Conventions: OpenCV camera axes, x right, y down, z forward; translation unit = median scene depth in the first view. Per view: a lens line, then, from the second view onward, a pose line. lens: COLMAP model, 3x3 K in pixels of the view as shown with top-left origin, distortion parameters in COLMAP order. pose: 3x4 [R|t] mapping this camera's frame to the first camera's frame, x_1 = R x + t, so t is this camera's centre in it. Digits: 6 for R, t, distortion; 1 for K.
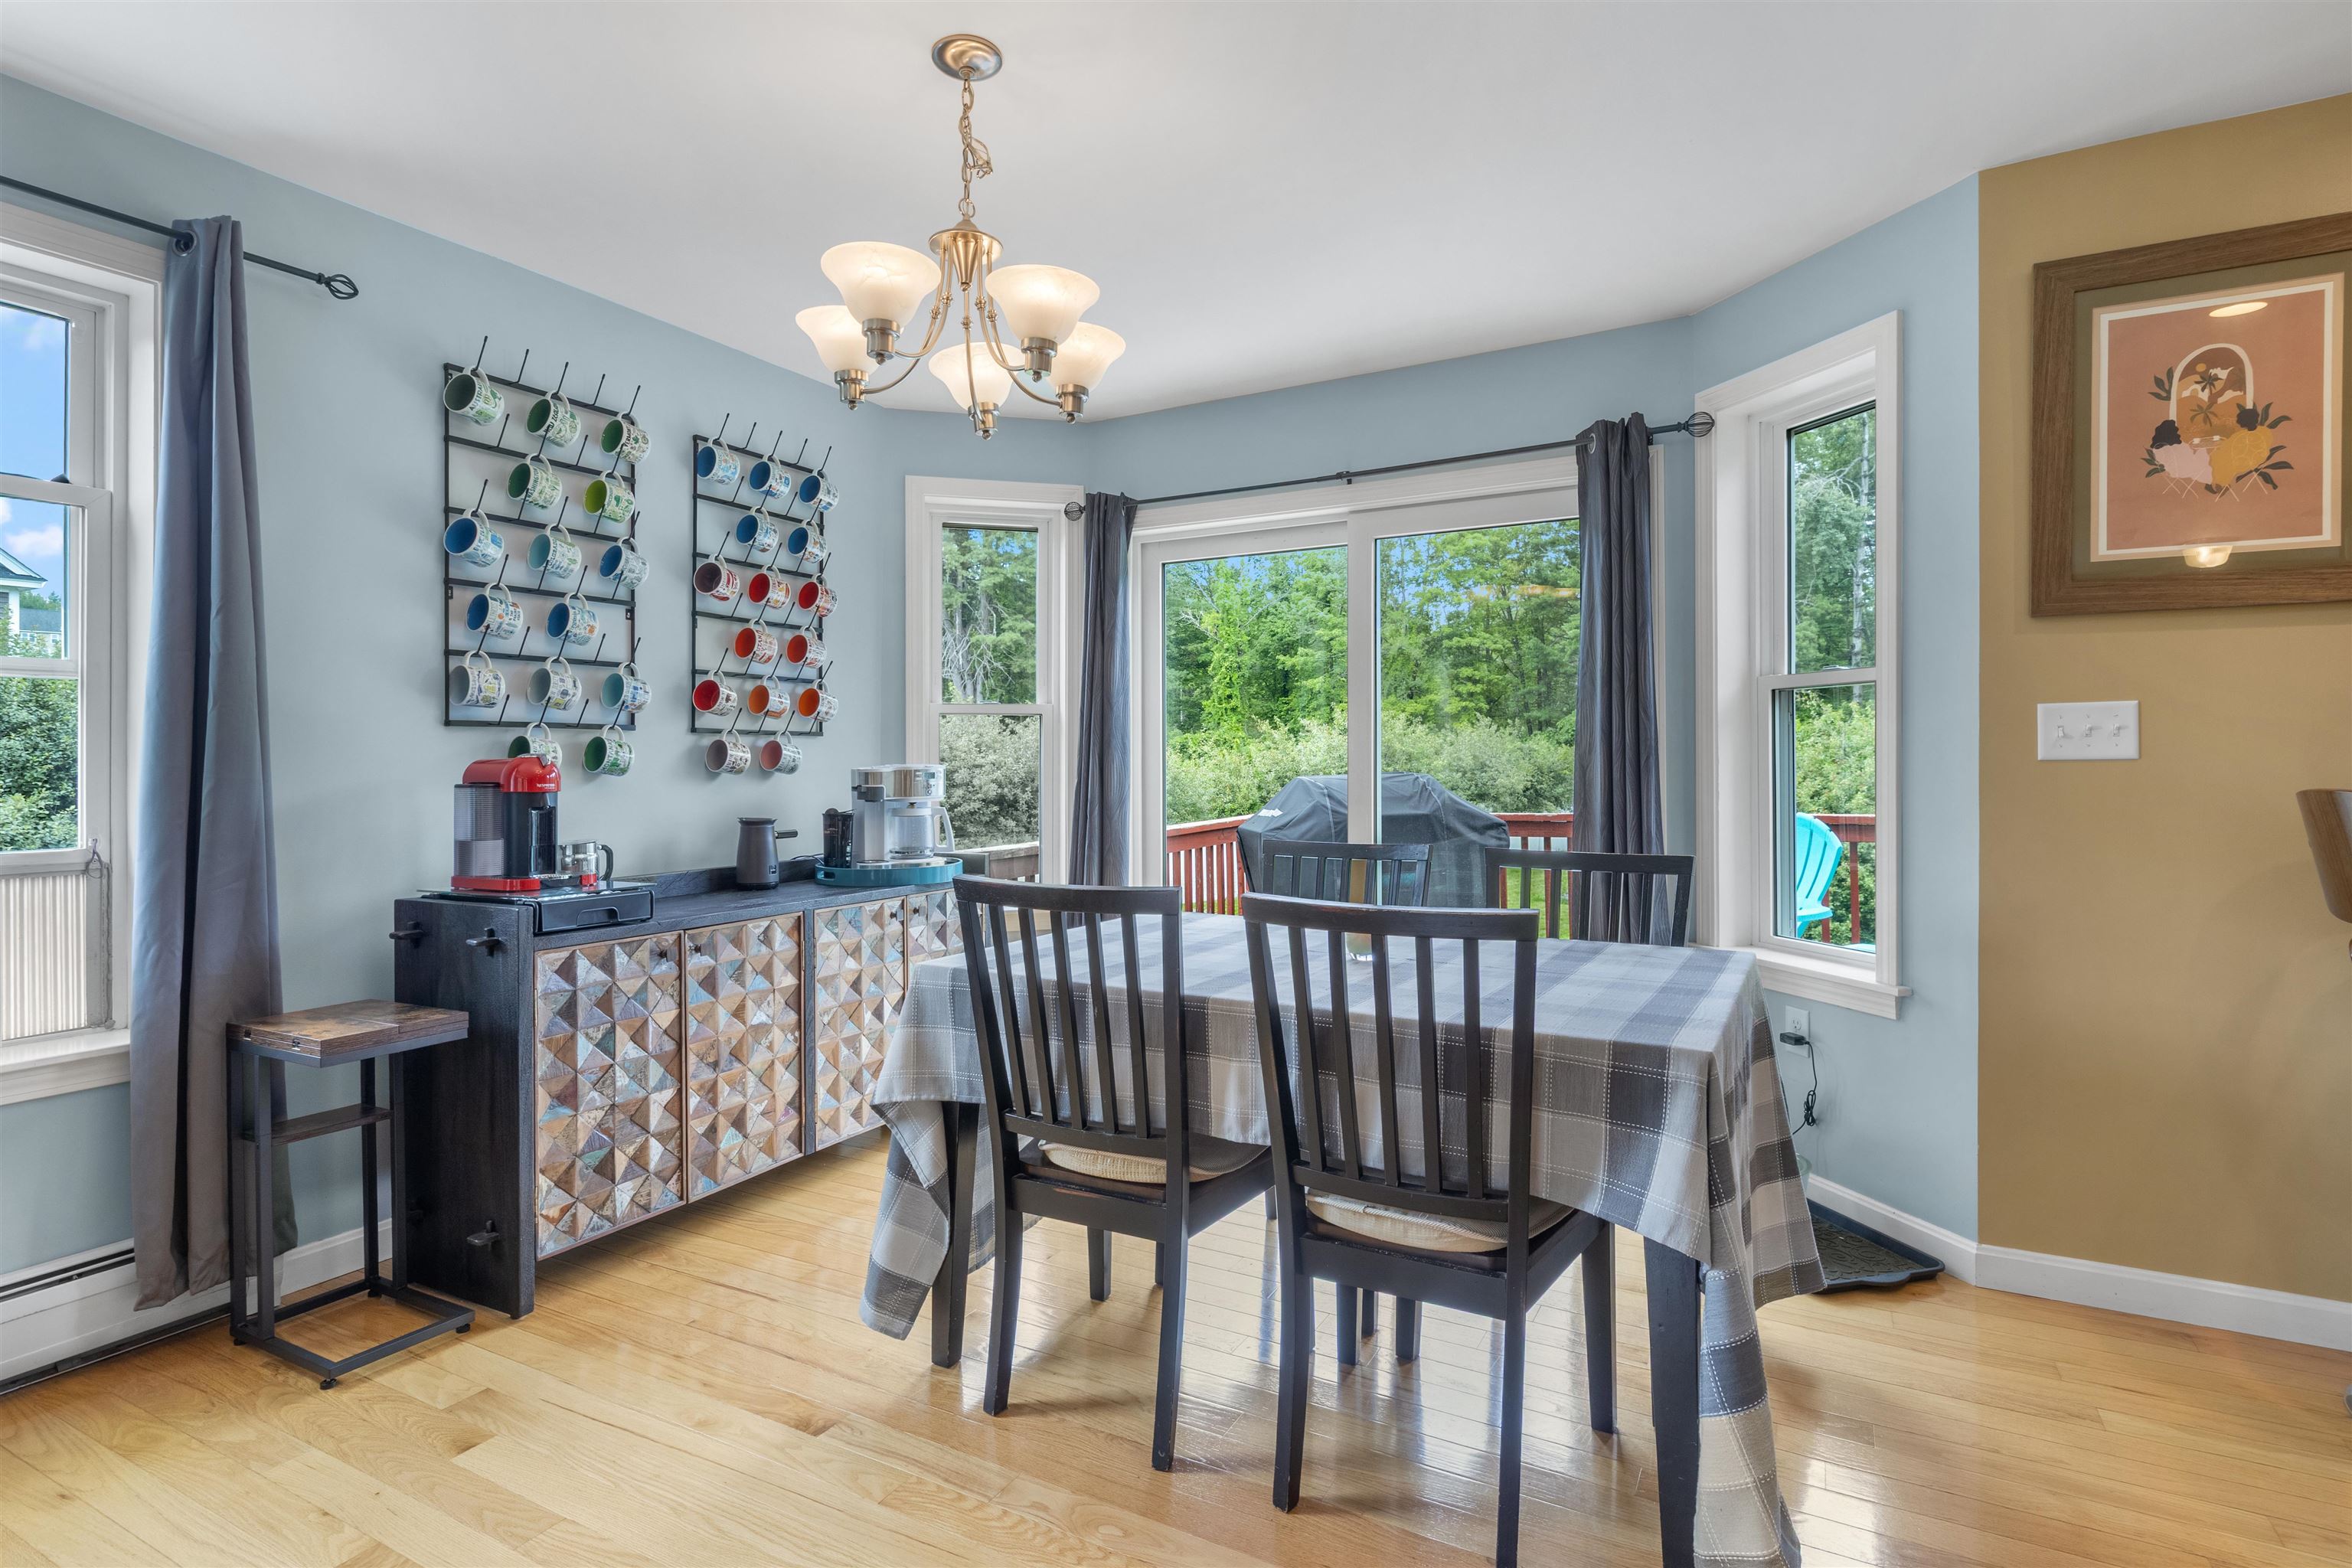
lens RADIAL K [[1178.7, 0, 1165.4], [0, 1178.7, 749.3], [0, 0, 1]] dist [0.002367, 0.001068]
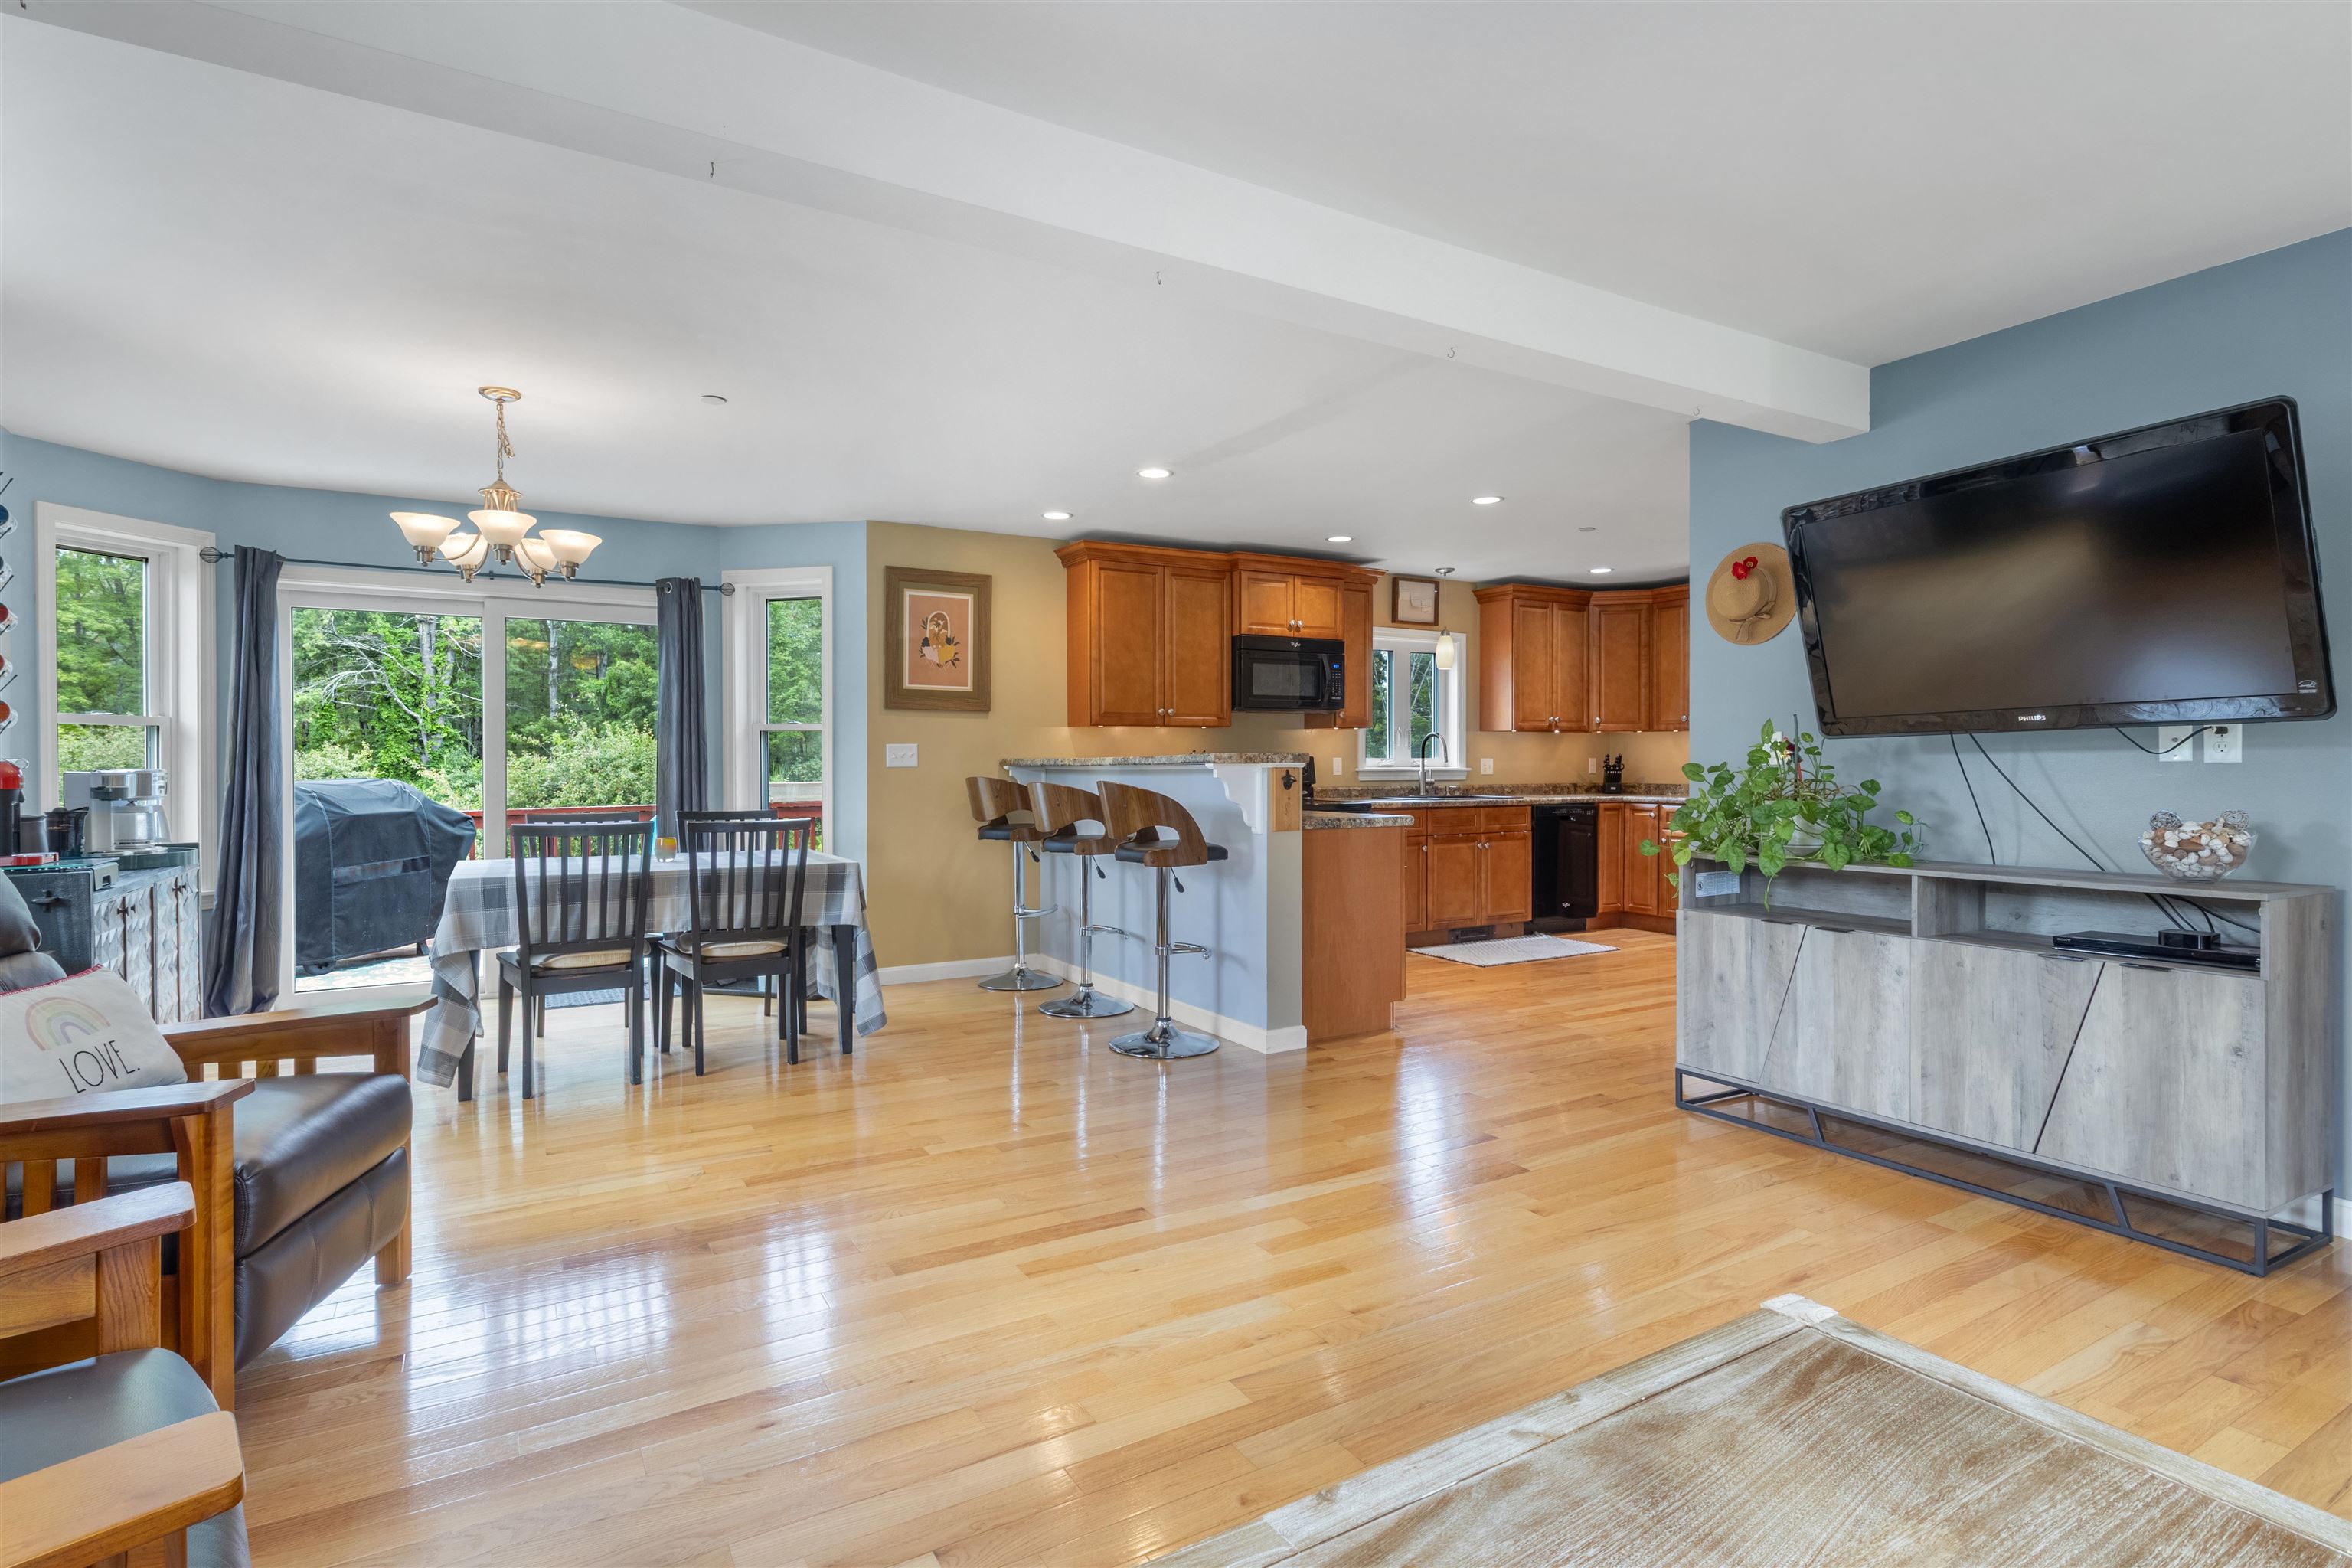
lens RADIAL K [[1173.1, 0, 1177.7], [0, 1173.1, 772.8], [0, 0, 1]] dist [0.003081, 0.000713]
pose [[0.499215, -0.002108, 0.866475, -1.116358], [-0.008643, 0.999935, 0.007412, -0.001900], [-0.866435, -0.011189, 0.499165, -0.776429]]
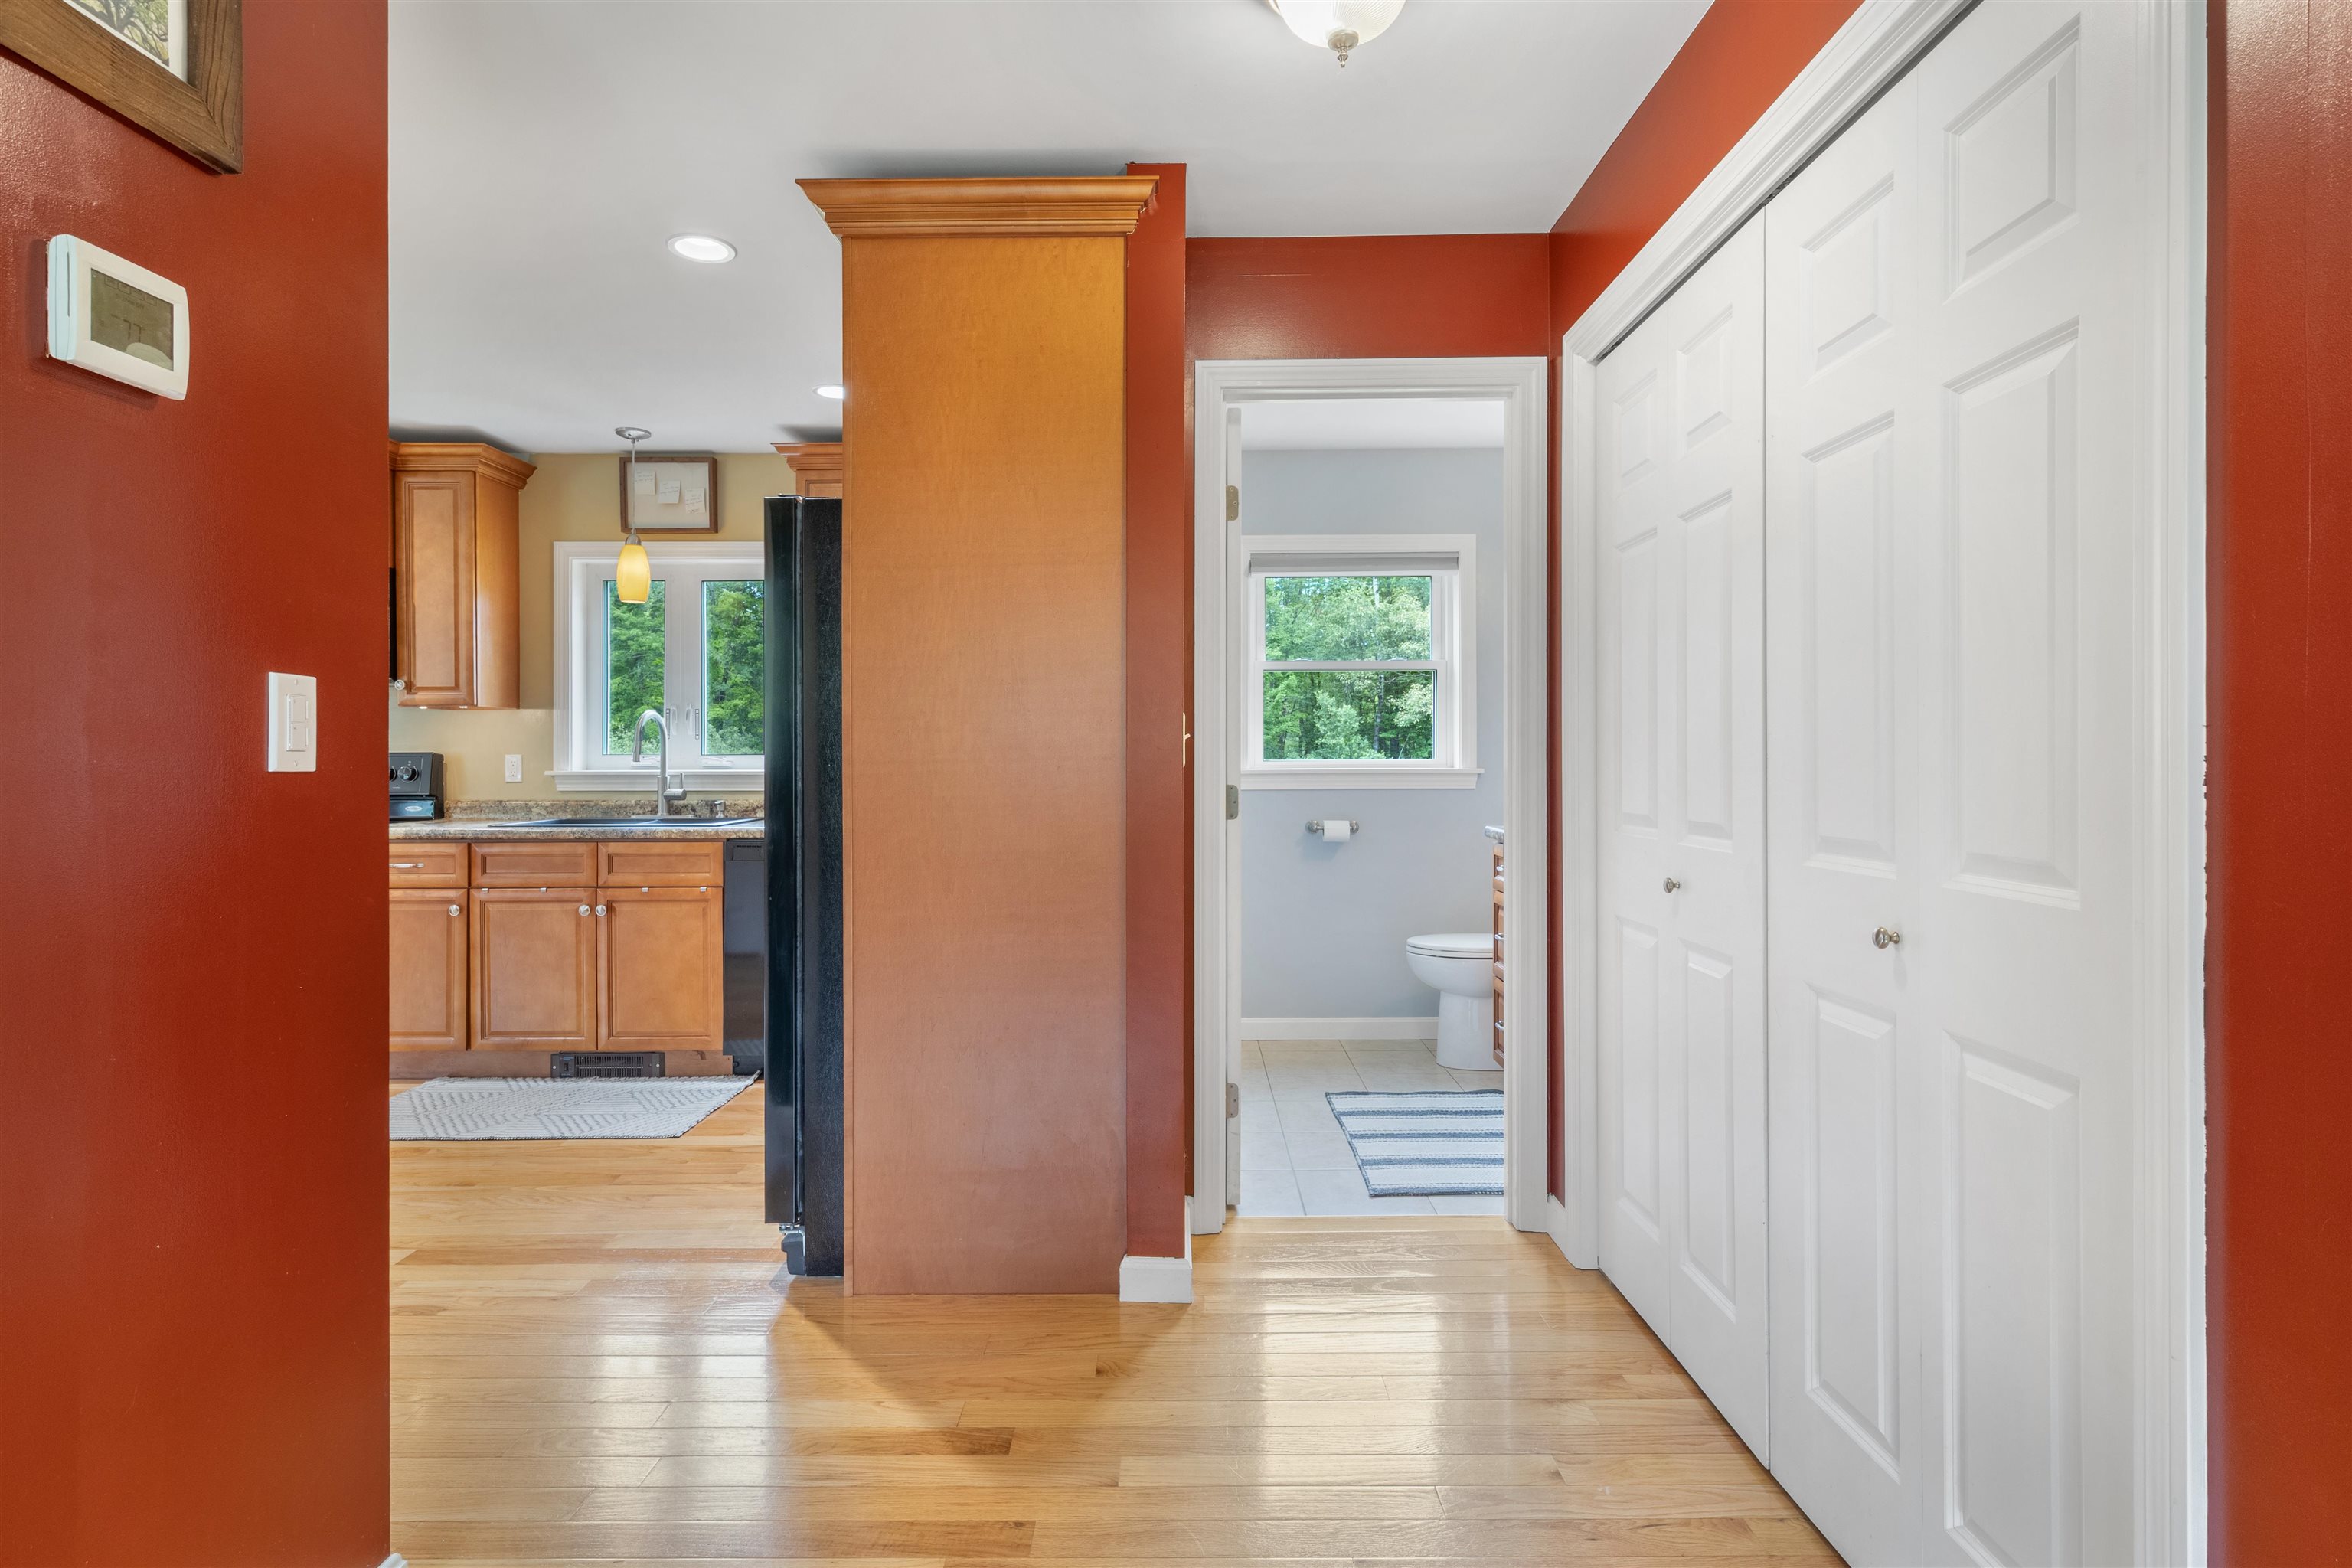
lens RADIAL K [[1173.1, 0, 1177.7], [0, 1173.1, 772.8], [0, 0, 1]] dist [0.003081, 0.000713]
pose [[0.875956, -0.001795, 0.482387, 1.903513], [-0.006580, 0.999856, 0.015669, -0.030663], [-0.482345, -0.016899, 0.875818, -1.881778]]
